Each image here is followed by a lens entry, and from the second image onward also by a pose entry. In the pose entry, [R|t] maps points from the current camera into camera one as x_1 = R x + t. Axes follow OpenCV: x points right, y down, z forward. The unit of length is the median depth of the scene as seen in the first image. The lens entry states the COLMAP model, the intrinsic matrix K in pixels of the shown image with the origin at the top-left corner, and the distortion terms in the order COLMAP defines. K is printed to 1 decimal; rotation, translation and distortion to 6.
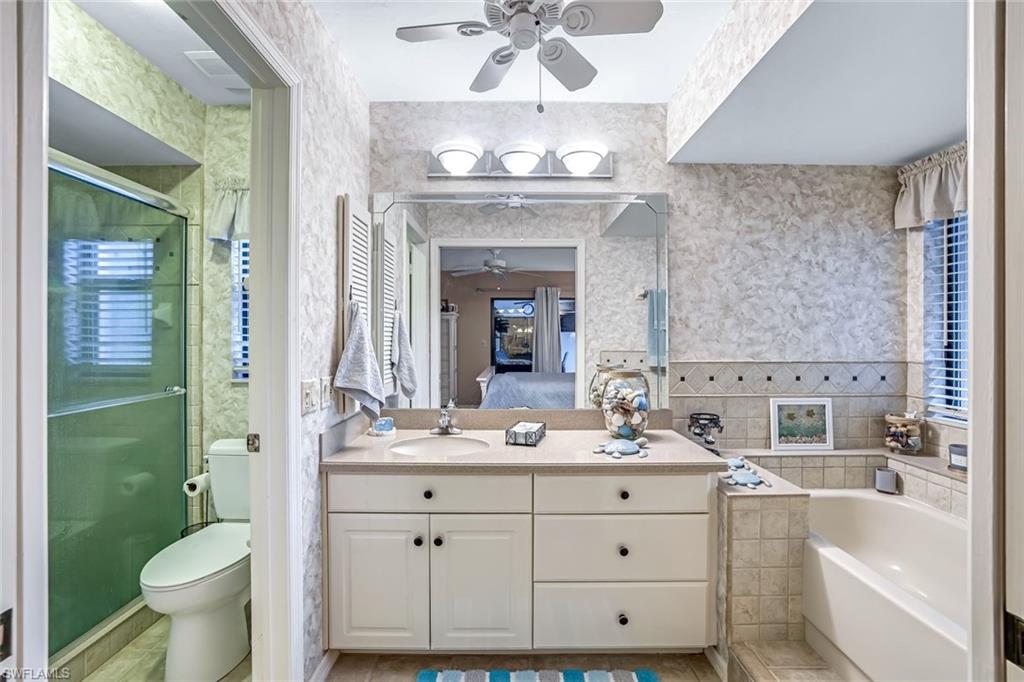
lens RADIAL K [[442.1, 0, 511.5], [0, 442.1, 338.4], [0, 0, 1]] dist [-0.015878, 0.000202]
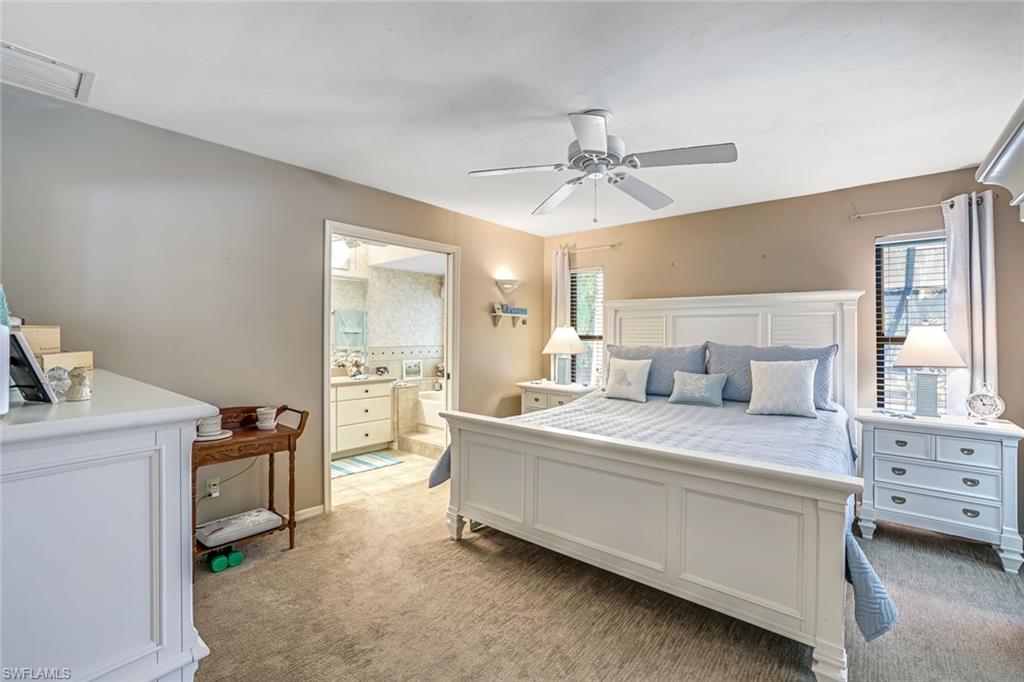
lens RADIAL K [[442.1, 0, 517.0], [0, 442.1, 334.7], [0, 0, 1]] dist [-0.015878, 0.000202]
pose [[0.638786, 0.003595, 0.769376, -0.997322], [-0.008628, 0.999960, 0.002491, -0.028344], [-0.769336, -0.008229, 0.638791, -1.196366]]
